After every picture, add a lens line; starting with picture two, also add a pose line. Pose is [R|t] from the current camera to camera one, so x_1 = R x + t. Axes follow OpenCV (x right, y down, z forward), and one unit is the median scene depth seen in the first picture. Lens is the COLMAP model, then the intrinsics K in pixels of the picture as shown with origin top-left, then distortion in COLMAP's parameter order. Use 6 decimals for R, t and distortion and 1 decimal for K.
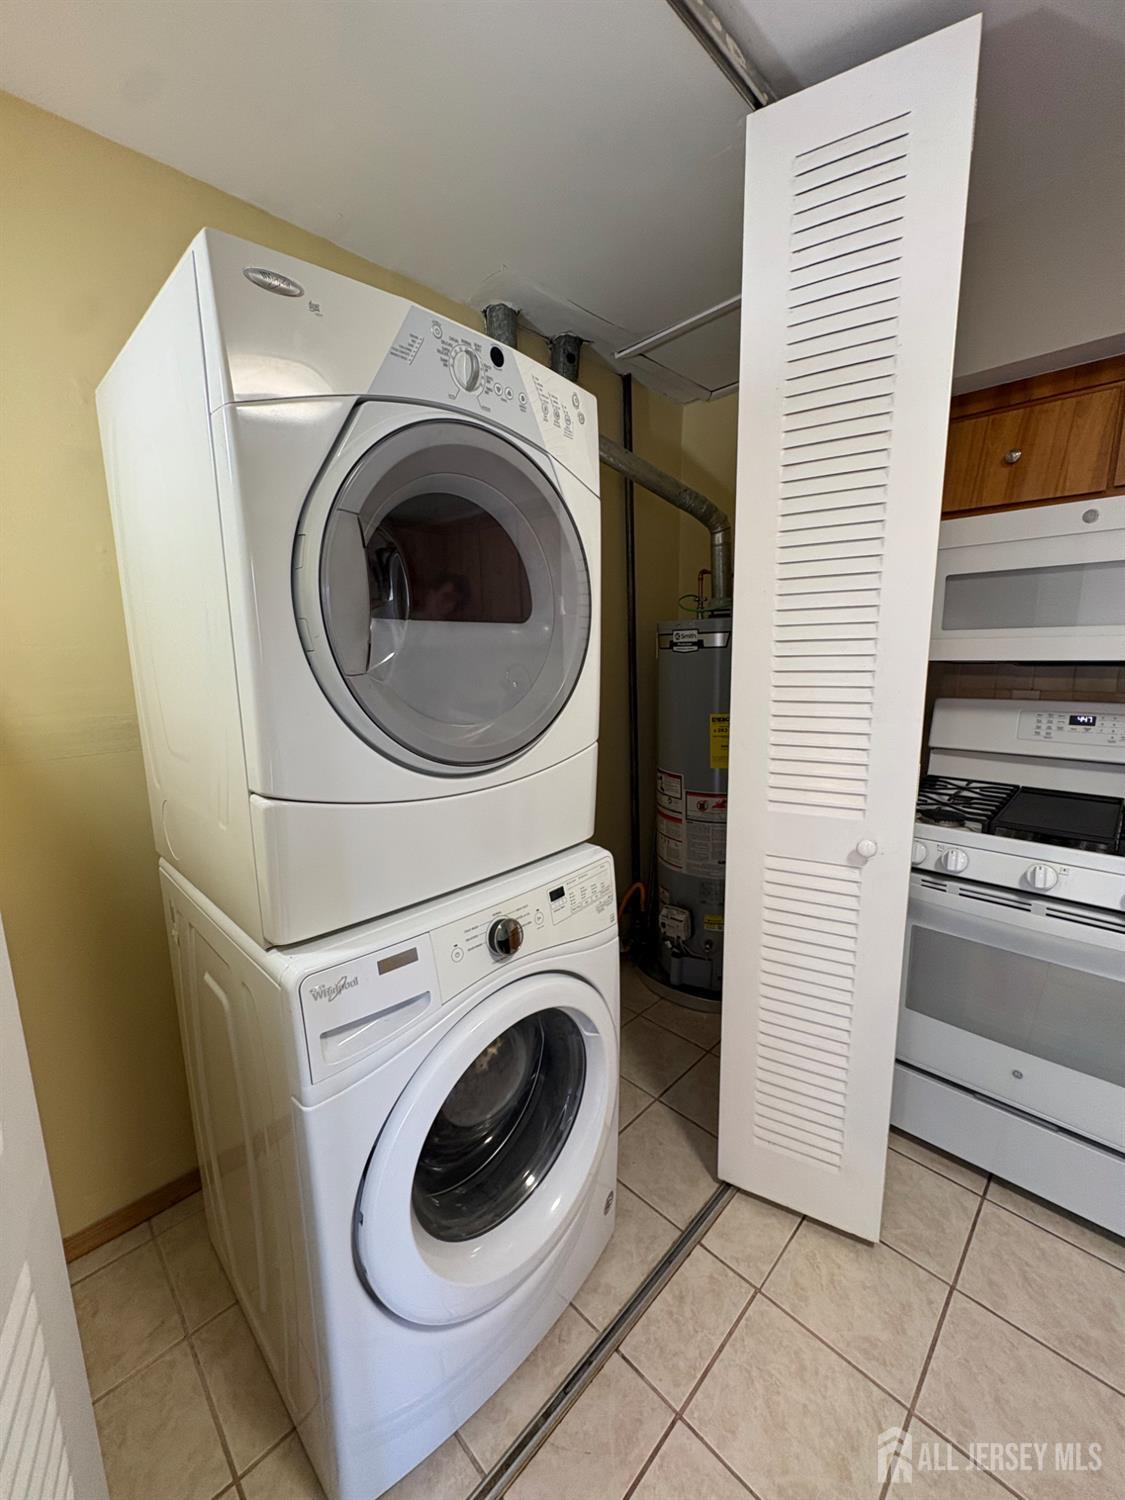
lens RADIAL K [[595.4, 0, 570.4], [0, 595.4, 755.4], [0, 0, 1]] dist [0.001421, 0.000363]
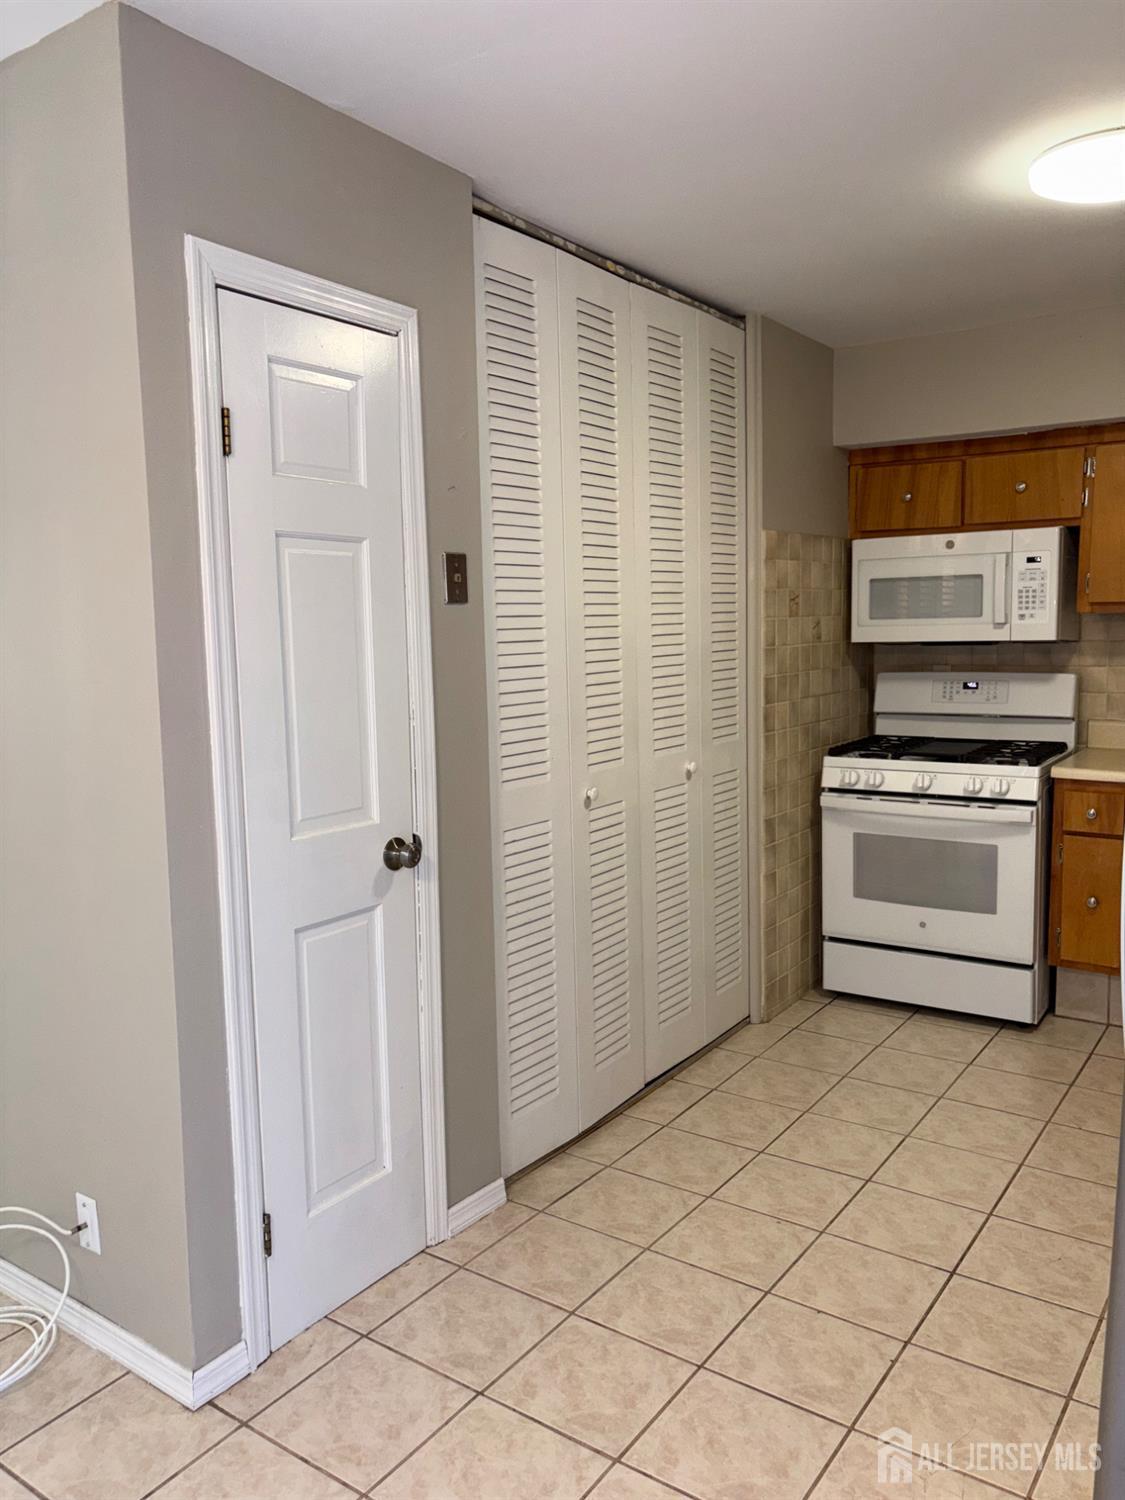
lens RADIAL K [[1139.9, 0, 574.3], [0, 1139.9, 749.7], [0, 0, 1]] dist [0.048381, -0.028303]
pose [[0.983155, -0.016041, 0.182070, -0.535467], [0.029041, 0.997197, -0.068959, 0.259052], [-0.180453, 0.073085, 0.980865, -1.482350]]
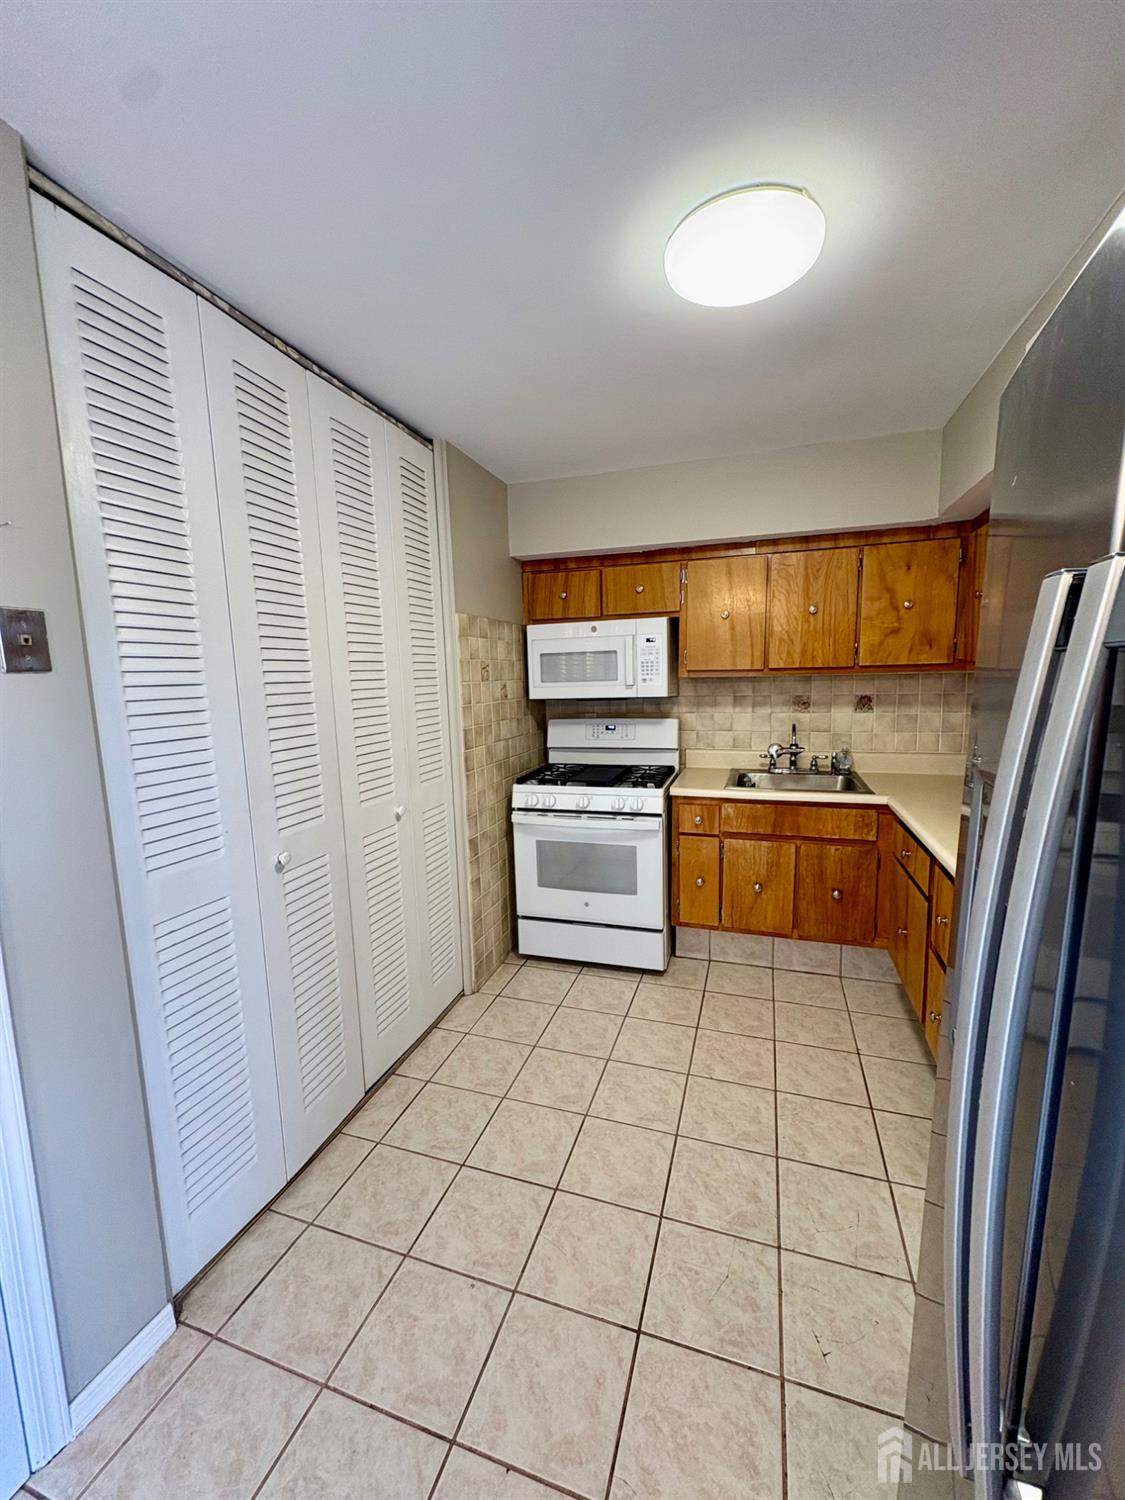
lens RADIAL K [[595.4, 0, 560.9], [0, 595.4, 753.9], [0, 0, 1]] dist [0.001421, 0.000363]
pose [[0.895366, -0.058418, 0.441482, -0.162963], [0.086206, 0.995343, -0.043128, 0.104699], [-0.436907, 0.076673, 0.896233, -0.724866]]
